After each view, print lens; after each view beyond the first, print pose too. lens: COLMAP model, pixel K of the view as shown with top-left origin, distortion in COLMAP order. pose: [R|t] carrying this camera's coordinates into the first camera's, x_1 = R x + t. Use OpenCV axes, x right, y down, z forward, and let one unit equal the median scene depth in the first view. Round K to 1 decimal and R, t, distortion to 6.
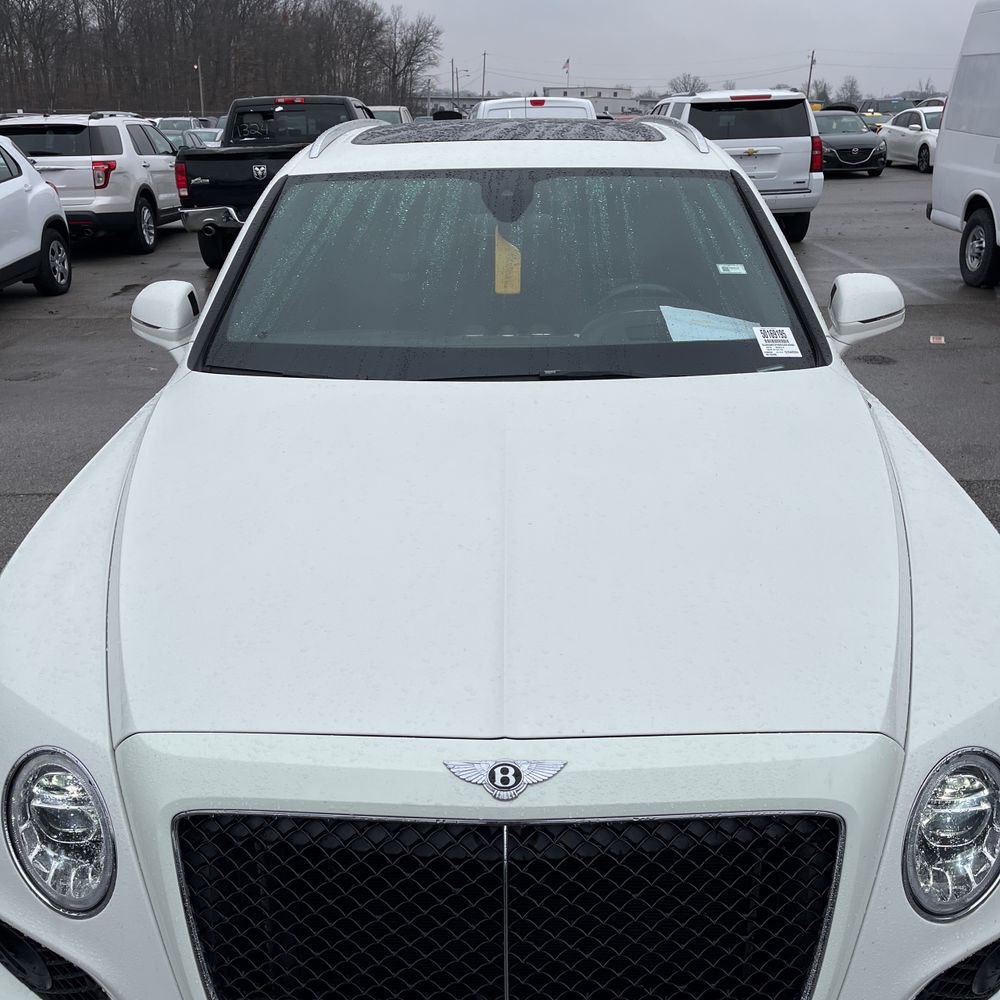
lens RADIAL K [[1000.8, 0, 500.0], [0, 1000.8, 500.0], [0, 0, 1]] dist [0.058574, -0.066543]
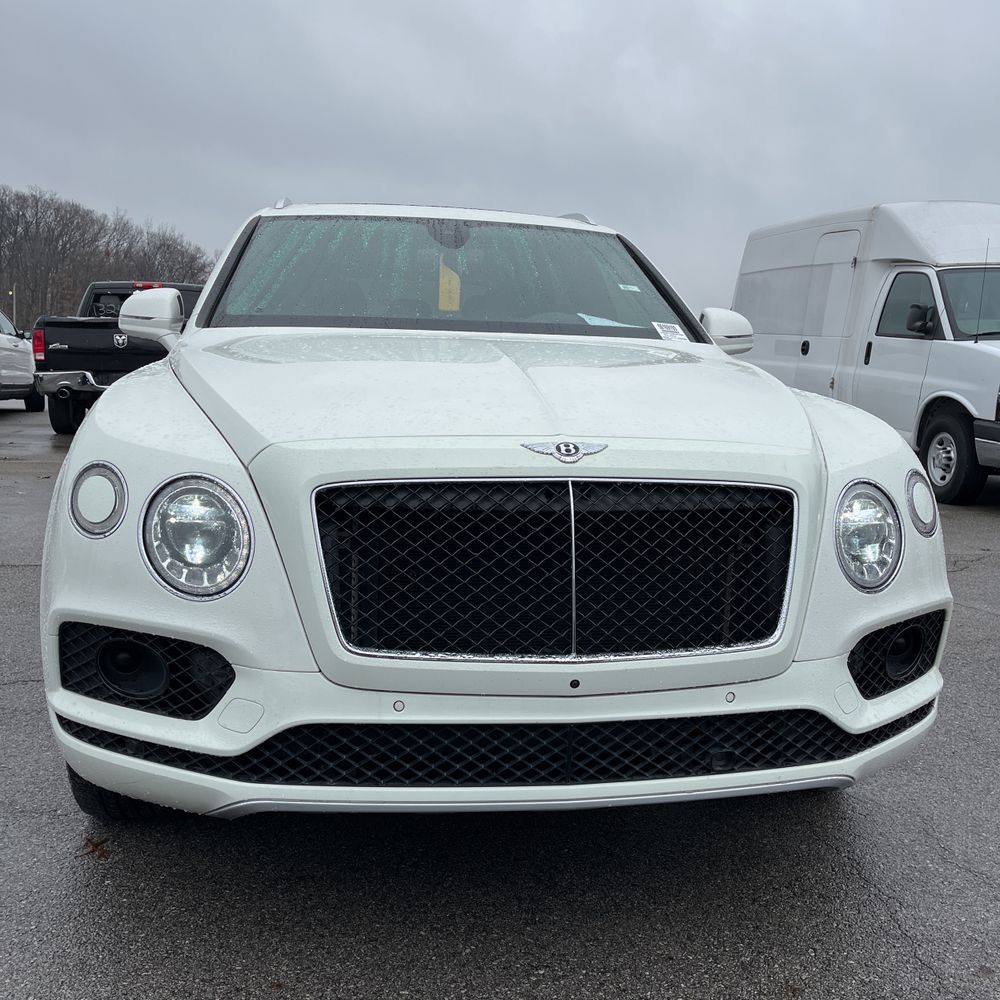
lens RADIAL K [[1000.8, 0, 500.0], [0, 1000.8, 500.0], [0, 0, 1]] dist [0.058574, -0.066543]
pose [[0.982859, 0.013599, 0.183858, -0.152901], [0.028242, 0.974399, -0.223043, 0.293301], [-0.182184, 0.224413, 0.957313, -0.127080]]
